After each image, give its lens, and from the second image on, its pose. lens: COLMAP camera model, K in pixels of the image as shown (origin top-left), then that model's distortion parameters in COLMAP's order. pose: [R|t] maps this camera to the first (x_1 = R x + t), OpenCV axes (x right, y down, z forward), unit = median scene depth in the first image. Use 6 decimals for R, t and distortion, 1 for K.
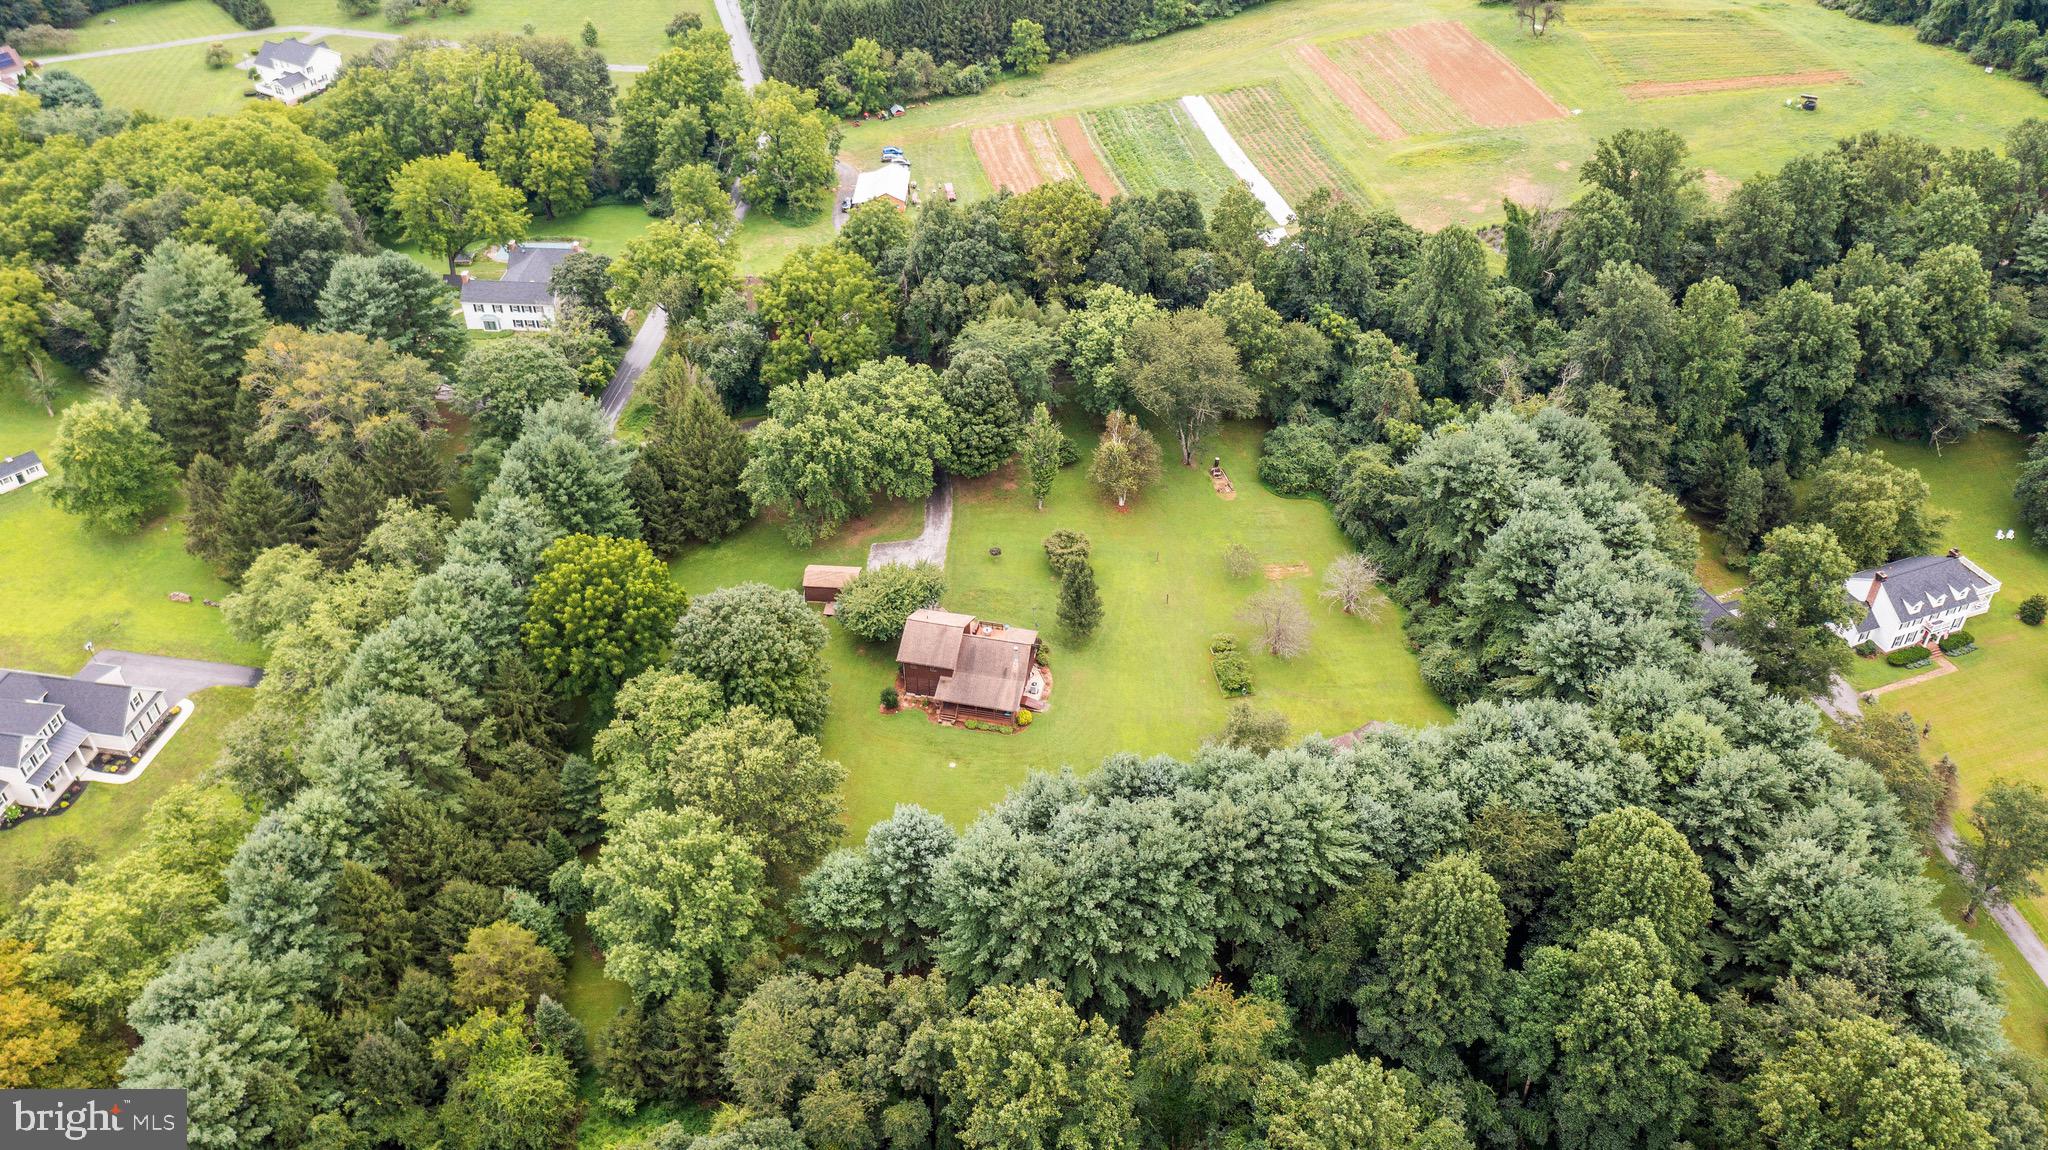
lens RADIAL K [[1620.8, 0, 1024.0], [0, 1620.8, 575.0], [0, 0, 1]] dist [-0.010498, -0.000115]
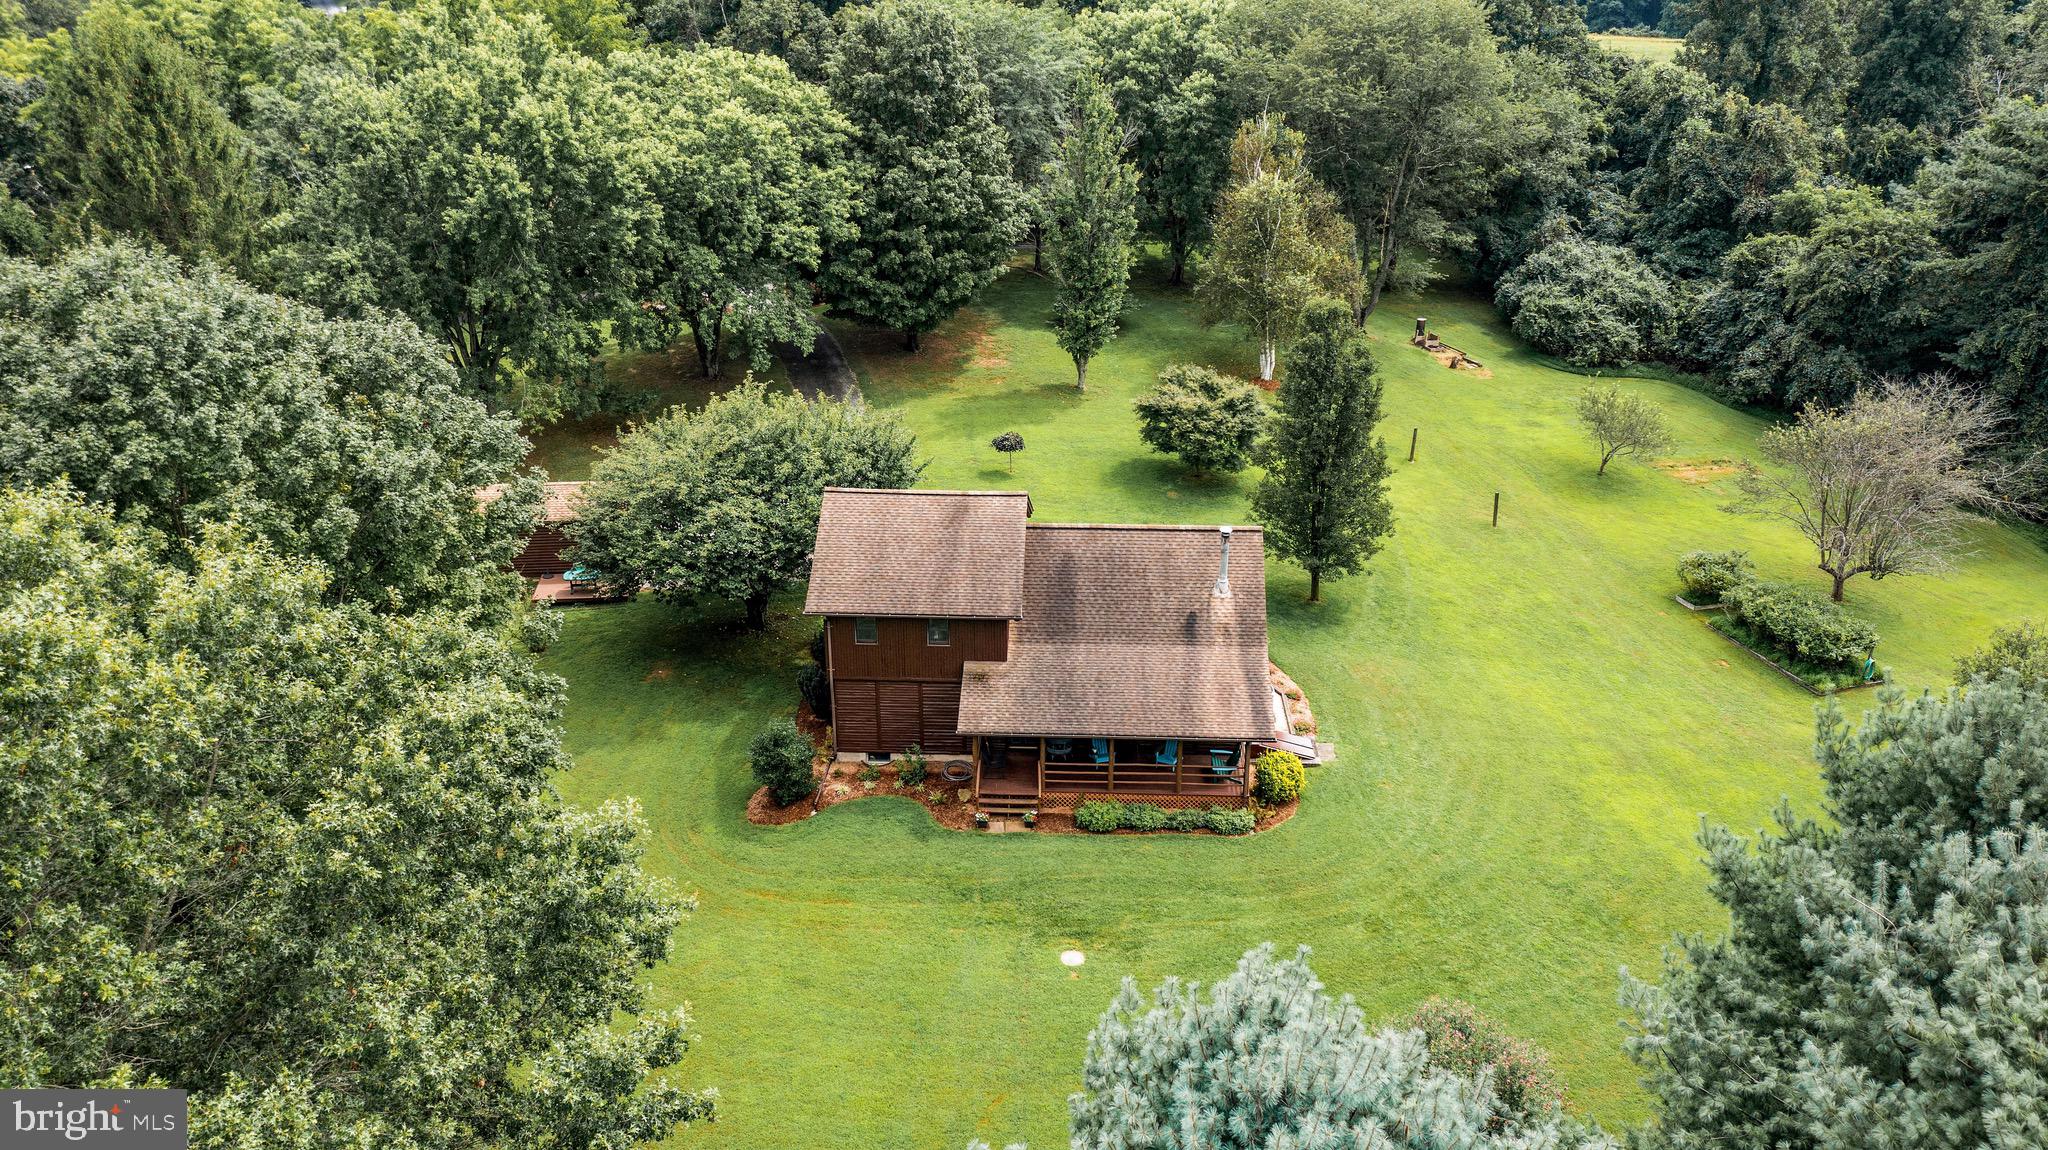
lens RADIAL K [[1620.8, 0, 1024.0], [0, 1620.8, 575.0], [0, 0, 1]] dist [-0.010498, -0.000115]
pose [[0.983273, -0.062564, 0.171053, -0.087127], [0.103404, 0.964878, -0.241492, 0.114790], [-0.149936, 0.255140, 0.955208, 0.714213]]
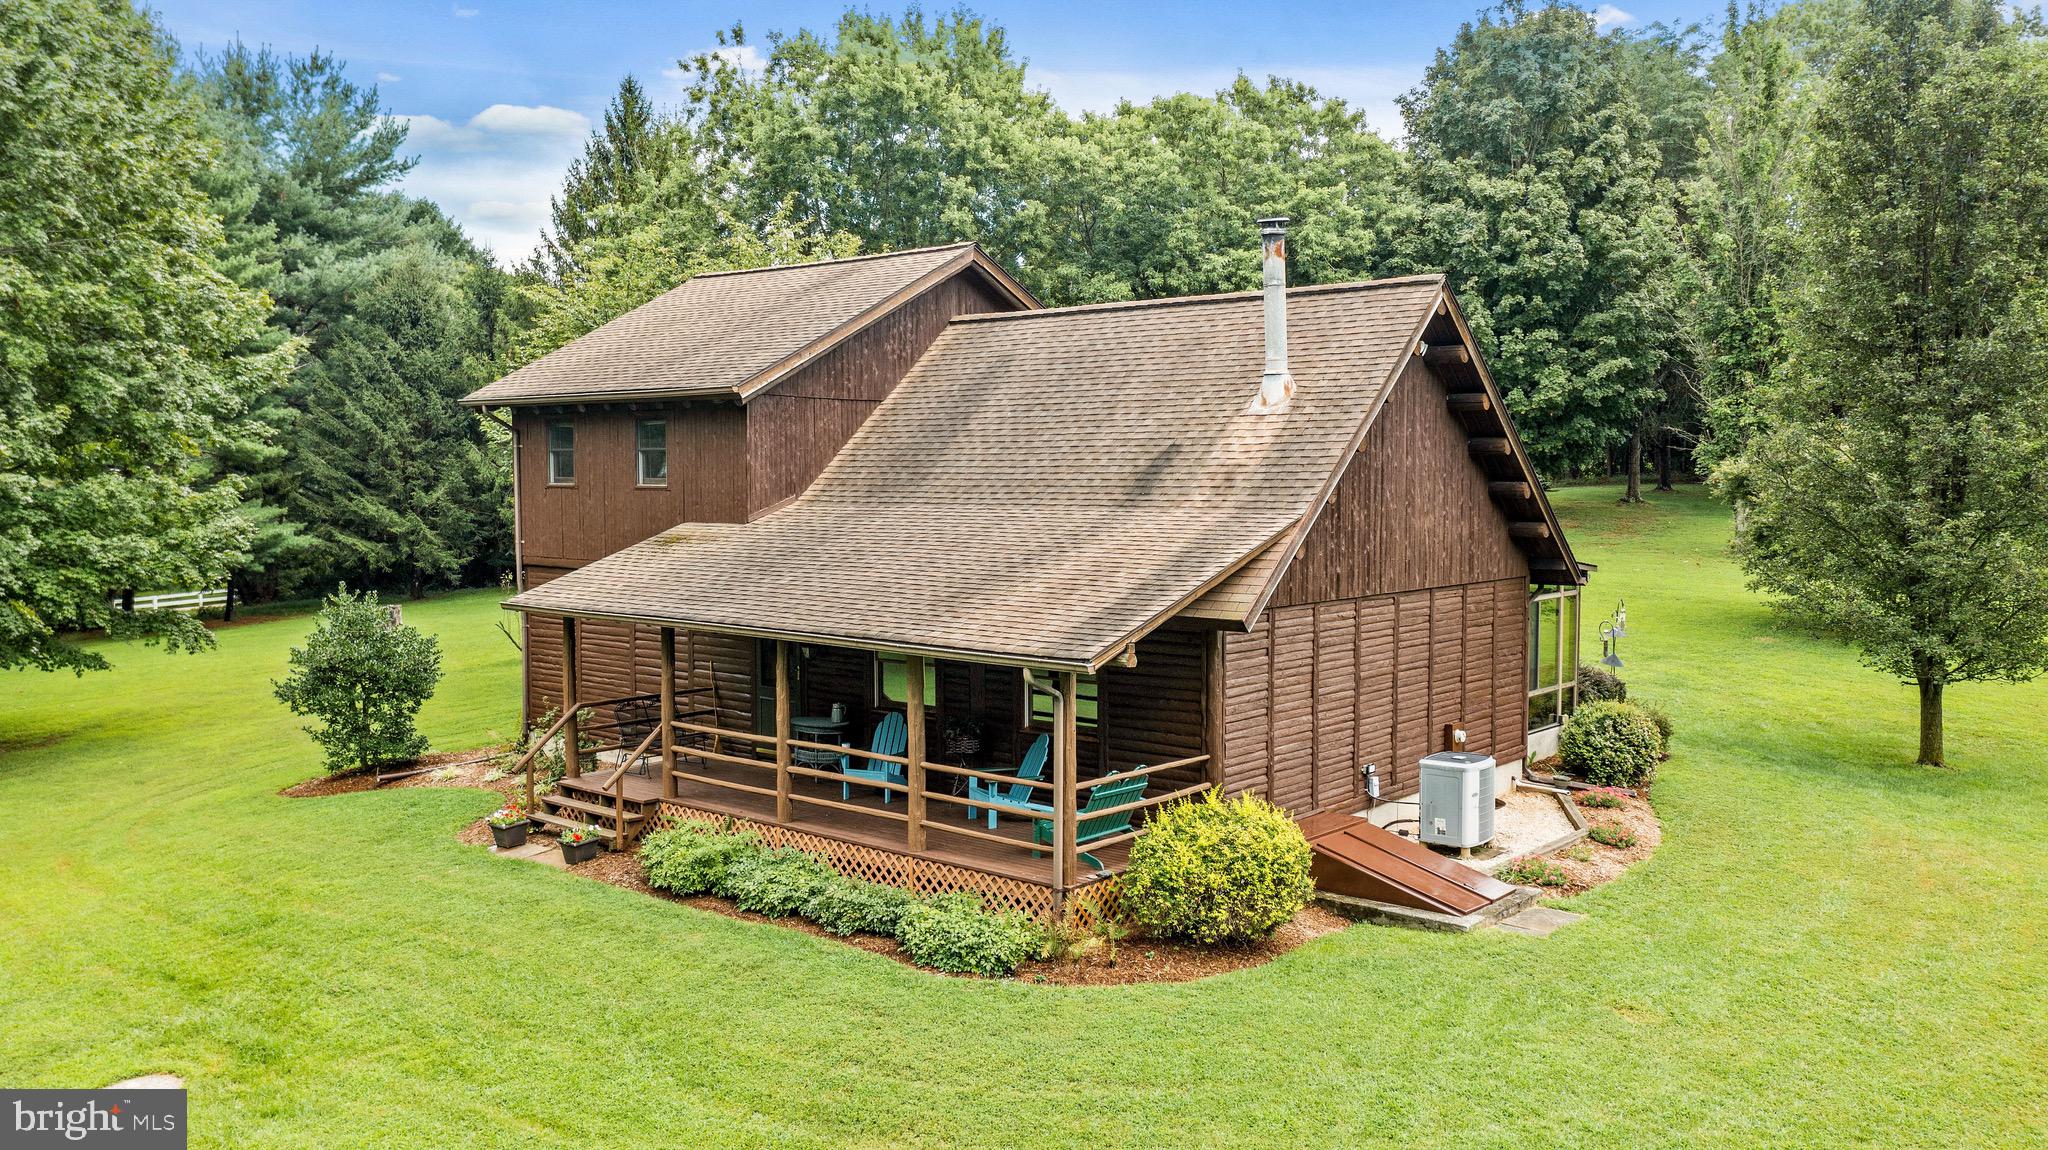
lens RADIAL K [[1607.5, 0, 1064.6], [0, 1607.5, 574.3], [0, 0, 1]] dist [0.087661, 0.000416]
pose [[0.896901, 0.036885, -0.440690, 0.030217], [-0.274097, 0.828388, -0.488512, 0.116909], [0.347044, 0.558939, 0.753092, 0.902681]]
